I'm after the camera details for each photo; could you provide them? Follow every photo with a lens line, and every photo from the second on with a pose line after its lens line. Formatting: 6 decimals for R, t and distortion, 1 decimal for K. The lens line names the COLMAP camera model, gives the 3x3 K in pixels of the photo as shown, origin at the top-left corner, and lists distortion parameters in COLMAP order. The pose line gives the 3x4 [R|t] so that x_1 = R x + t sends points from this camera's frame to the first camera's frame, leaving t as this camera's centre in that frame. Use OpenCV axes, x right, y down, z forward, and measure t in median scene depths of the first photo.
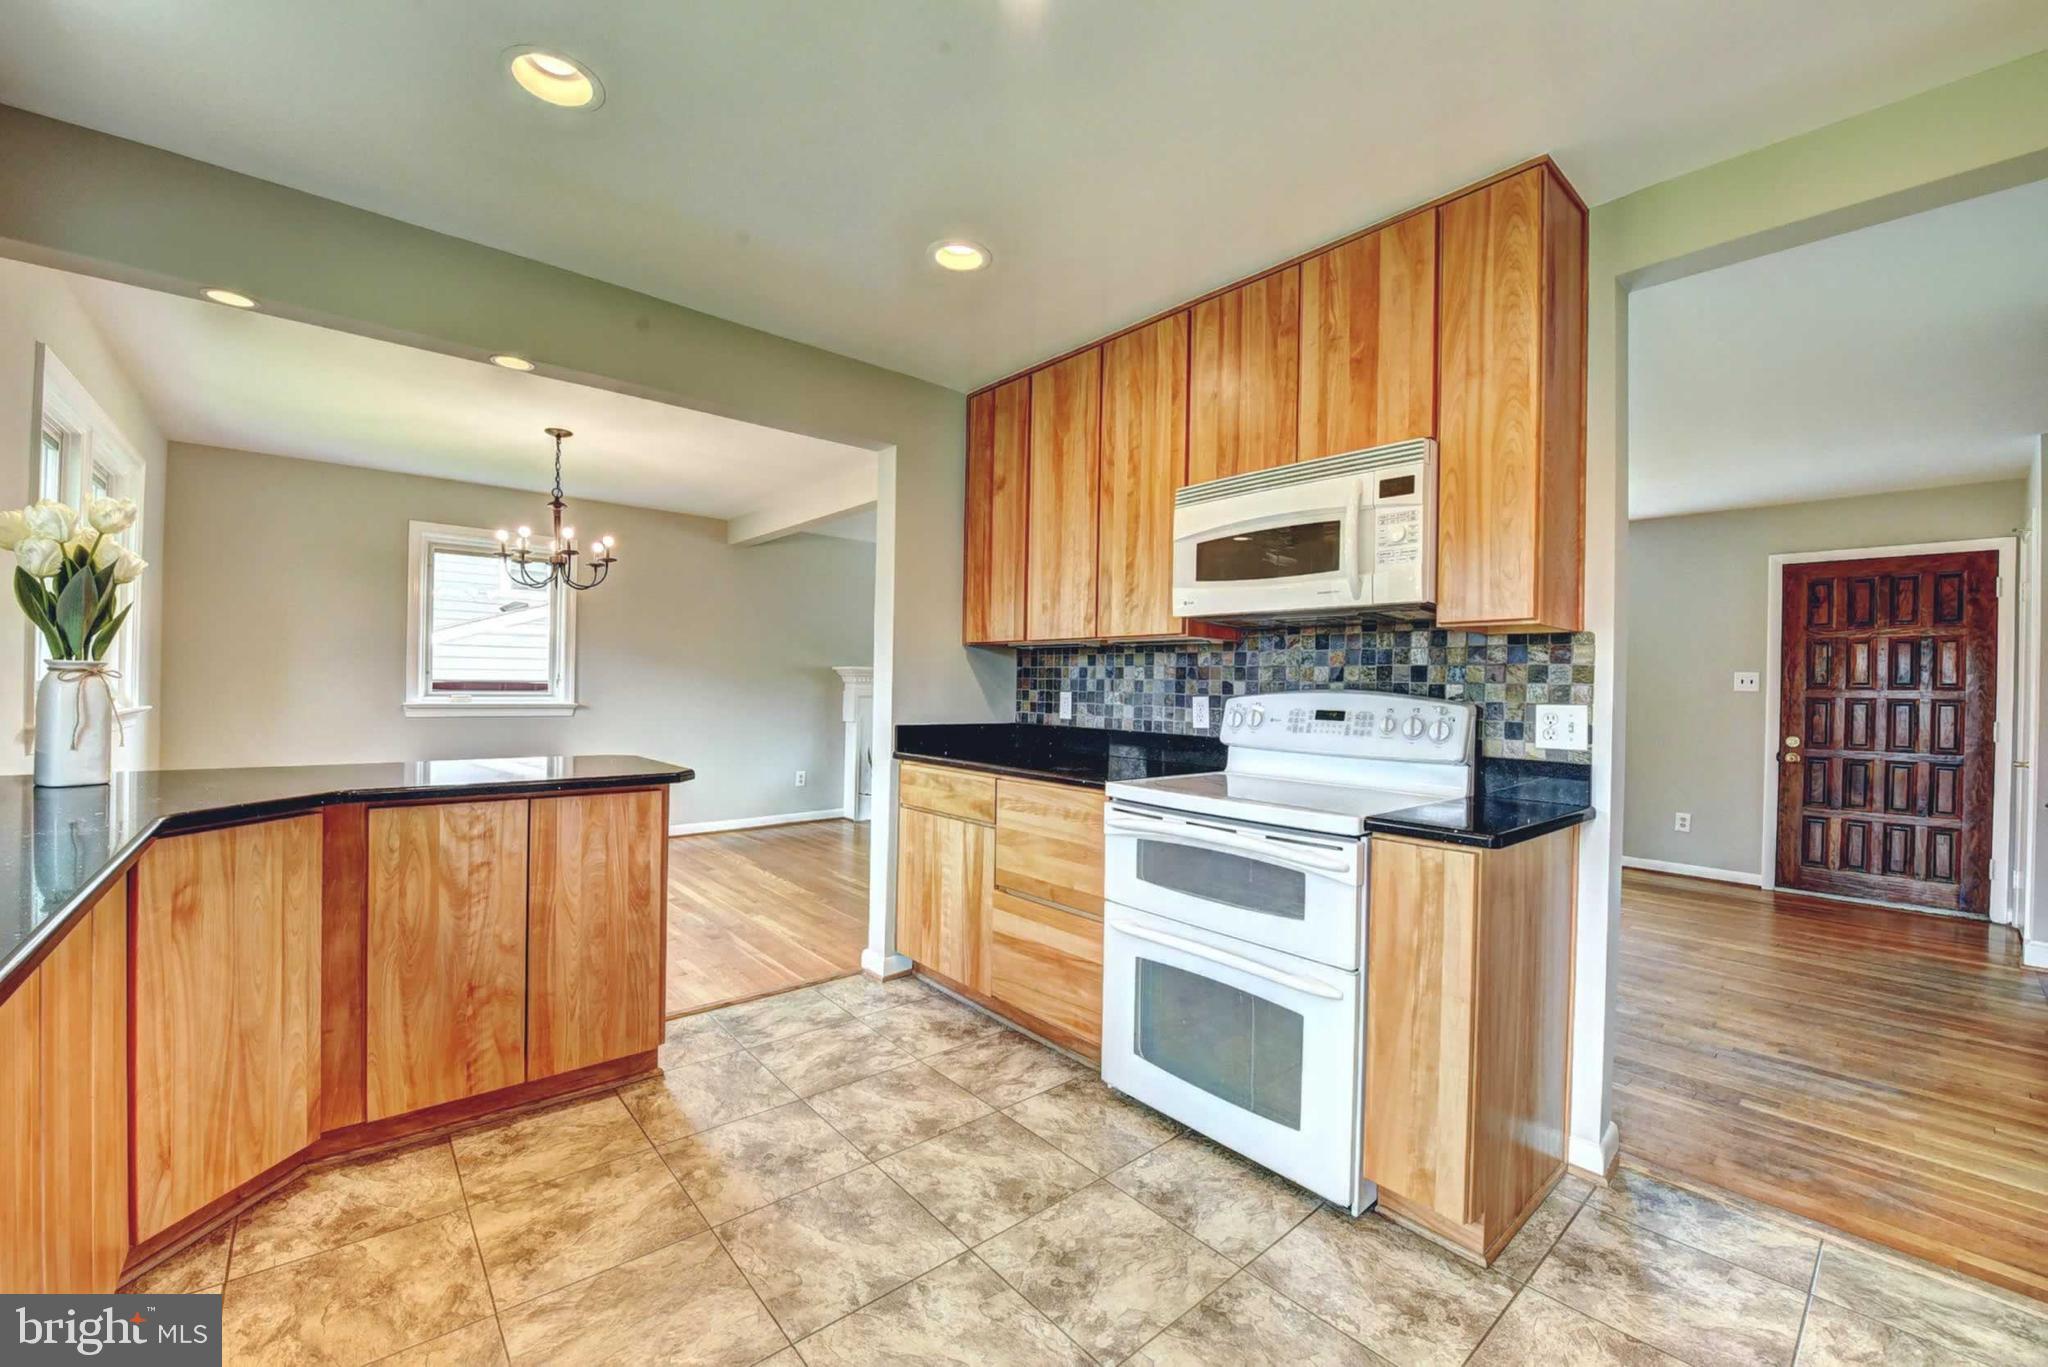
lens RADIAL K [[814.8, 0, 1025.9], [0, 814.8, 685.8], [0, 0, 1]] dist [-0.019363, -0.000945]
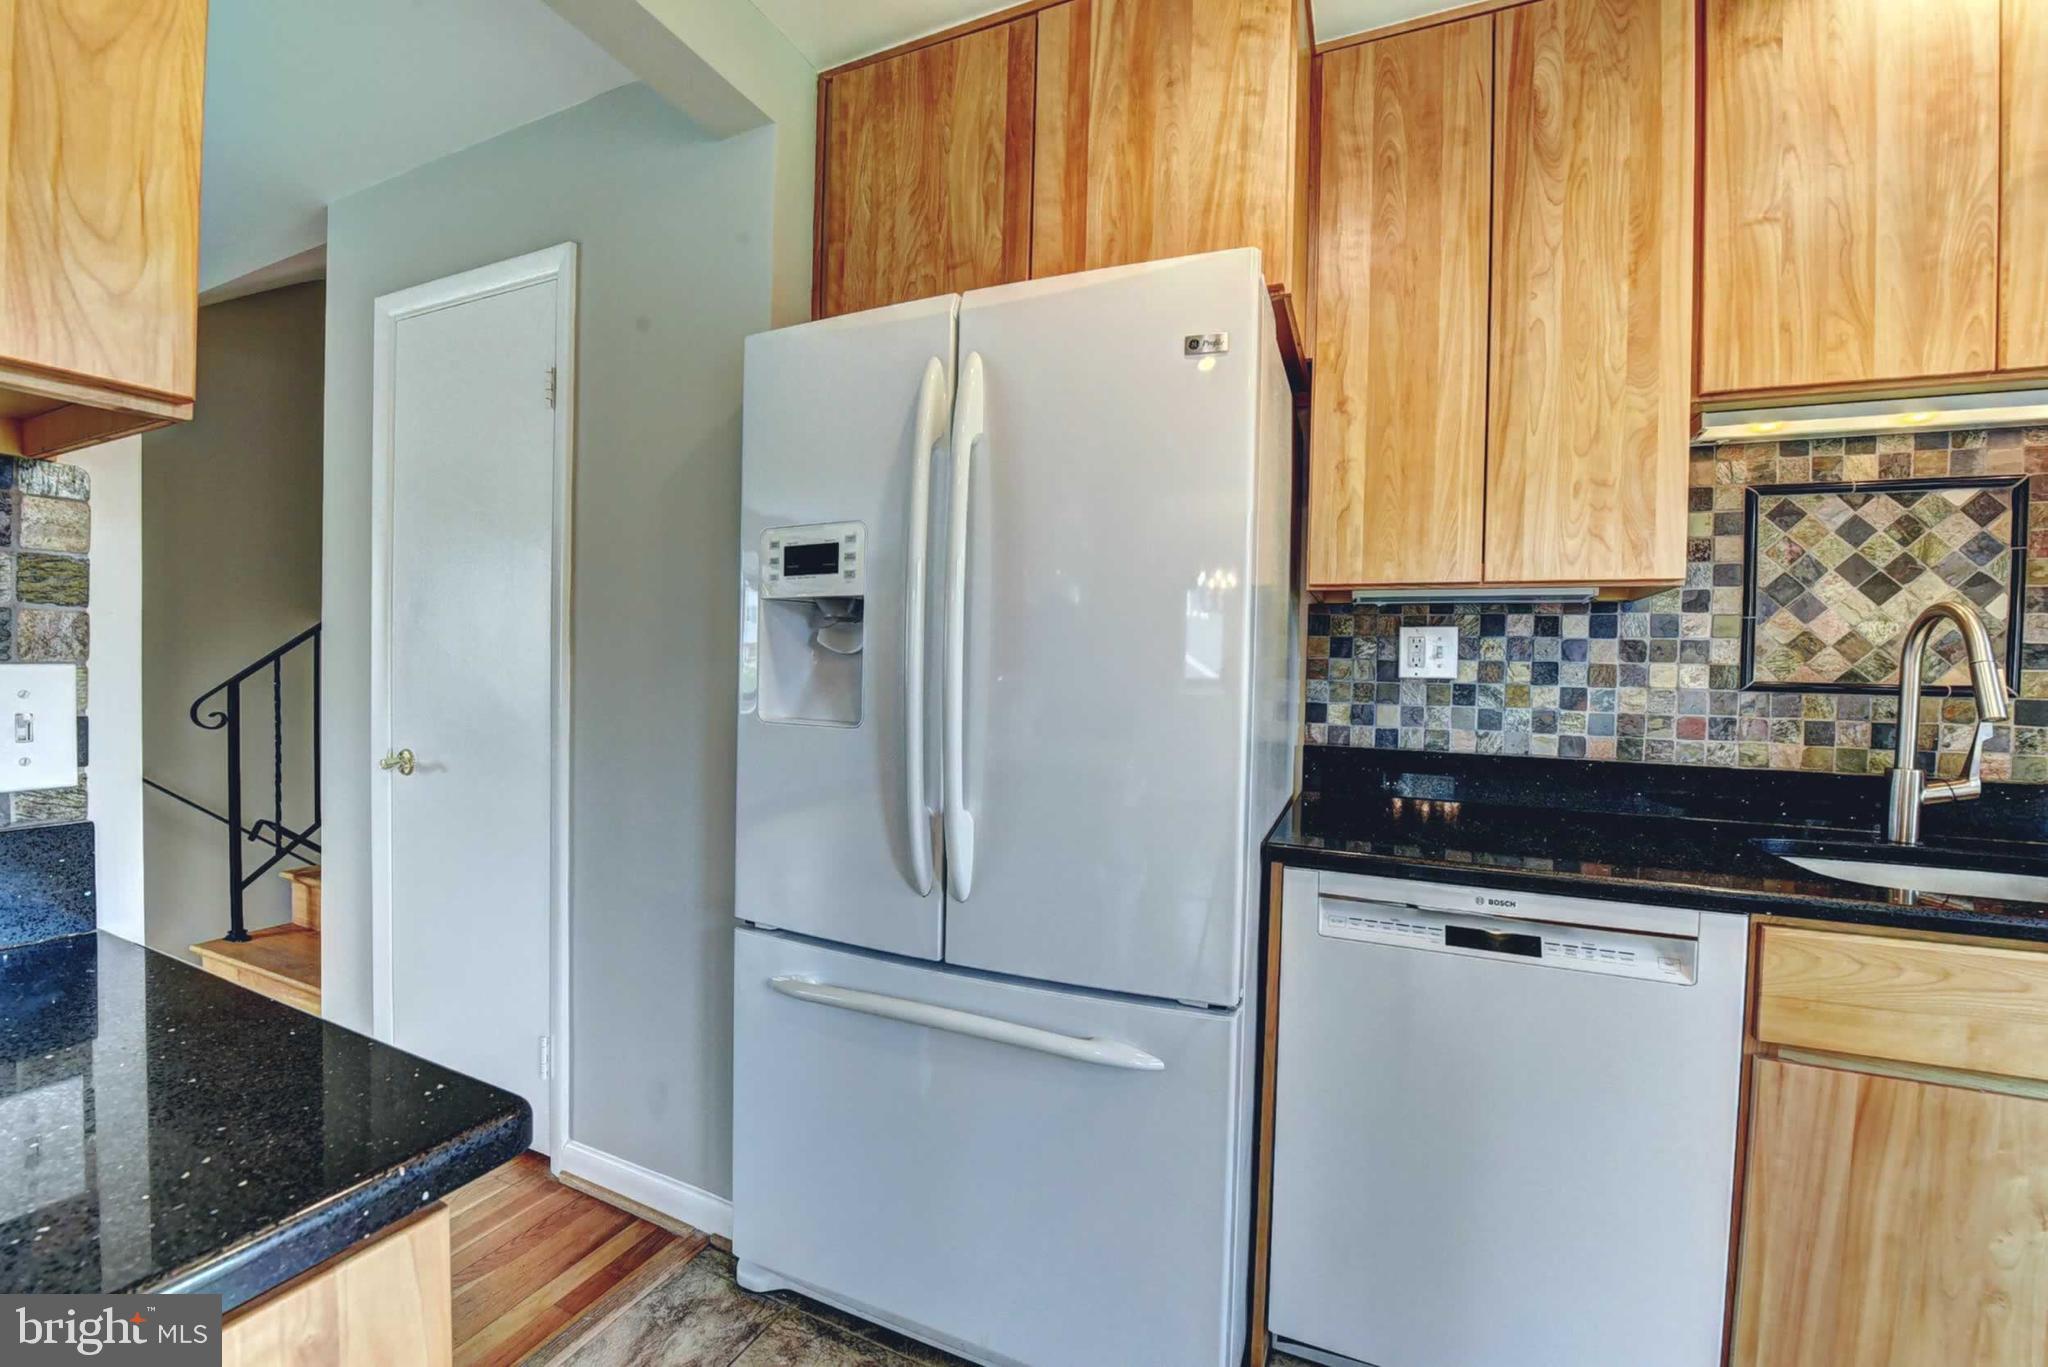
lens RADIAL K [[814.8, 0, 1025.9], [0, 814.8, 685.8], [0, 0, 1]] dist [-0.019363, -0.000945]
pose [[-0.420947, -0.047043, 0.905864, 0.082441], [-0.030918, 0.998818, 0.037503, 0.003077], [-0.906558, -0.012220, -0.421904, 0.344049]]
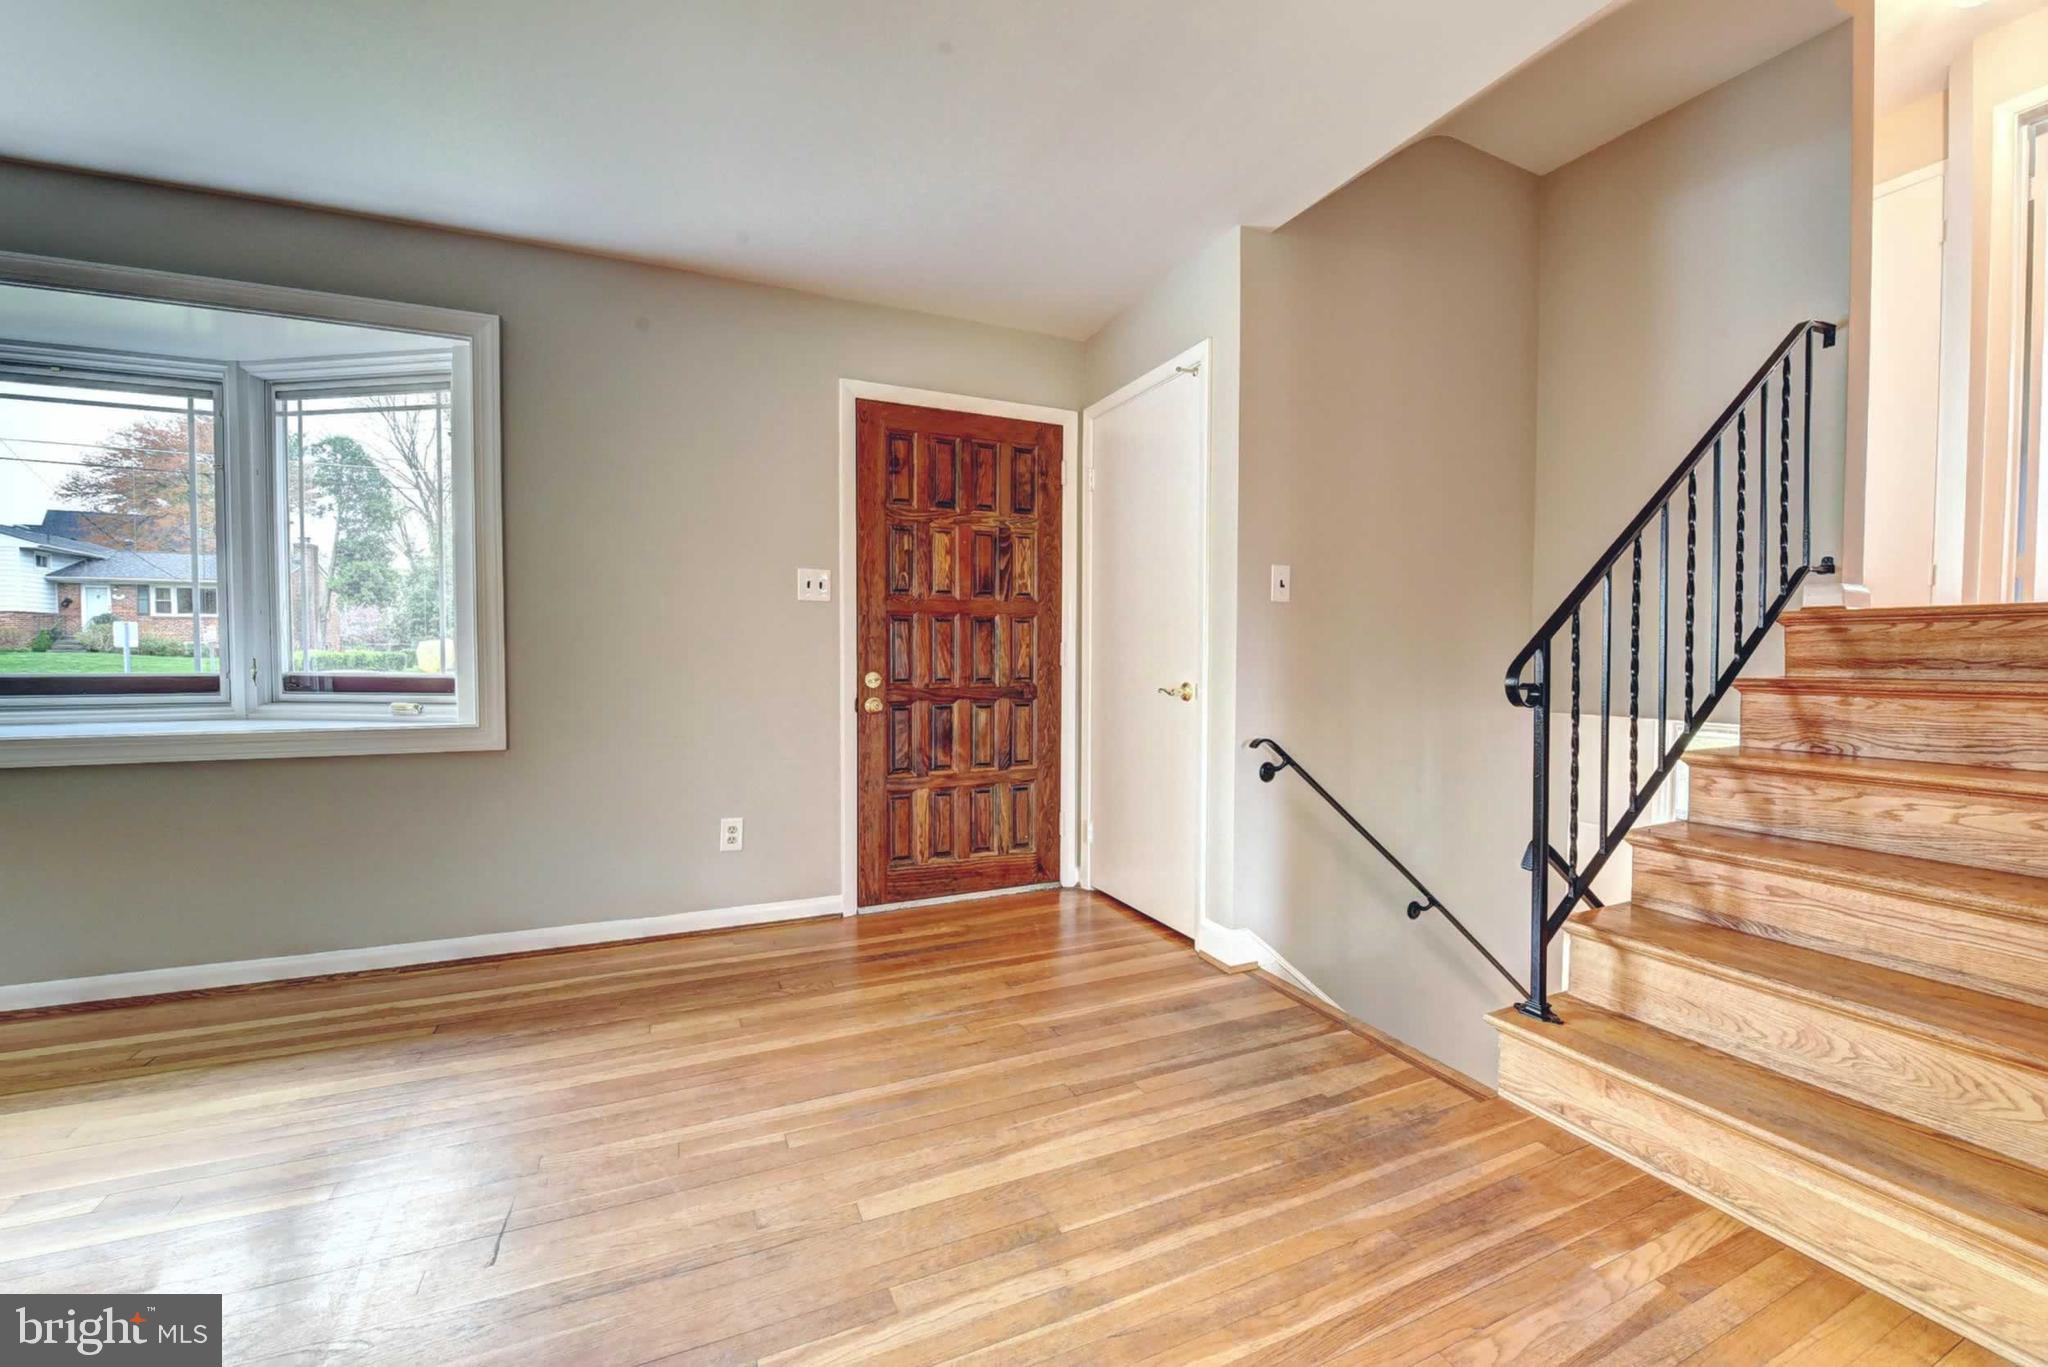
lens RADIAL K [[814.8, 0, 1025.9], [0, 814.8, 685.8], [0, 0, 1]] dist [-0.019363, -0.000945]
pose [[0.288907, -0.057886, 0.955605, 0.417184], [0.002827, 0.998218, 0.059612, 0.040367], [-0.957353, -0.014521, 0.288556, 0.782960]]
